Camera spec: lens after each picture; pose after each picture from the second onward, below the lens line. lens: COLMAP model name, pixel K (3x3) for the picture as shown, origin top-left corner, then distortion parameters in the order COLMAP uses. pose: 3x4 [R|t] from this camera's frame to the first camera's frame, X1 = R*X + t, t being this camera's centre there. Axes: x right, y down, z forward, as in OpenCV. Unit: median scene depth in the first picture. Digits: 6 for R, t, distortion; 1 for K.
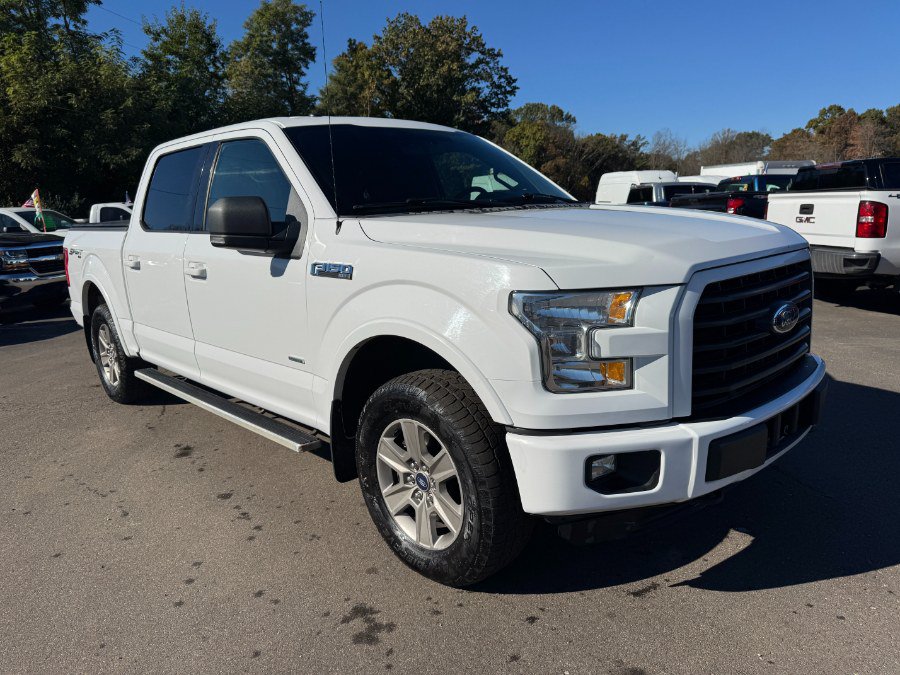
lens RADIAL K [[632.5, 0, 444.6], [0, 632.5, 344.0], [0, 0, 1]] dist [-0.004226, -0.003773]
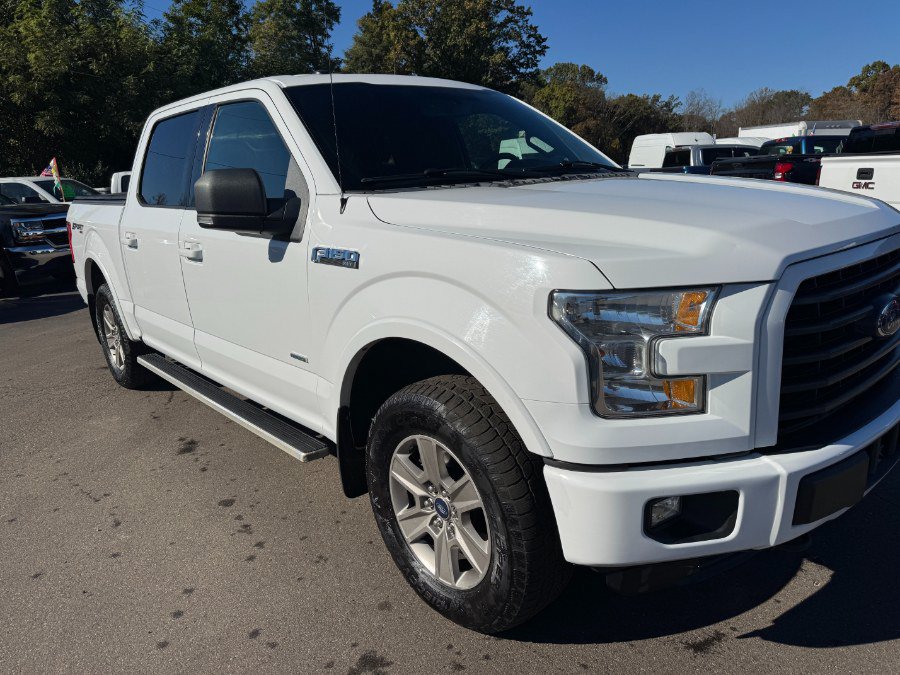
lens RADIAL K [[632.5, 0, 452.1], [0, 632.5, 344.3], [0, 0, 1]] dist [-0.004226, -0.003773]
pose [[0.999514, 0.000962, -0.031158, 0.003059], [0.000685, 0.998603, 0.052833, -0.034169], [0.031166, -0.052829, 0.998117, 0.120116]]
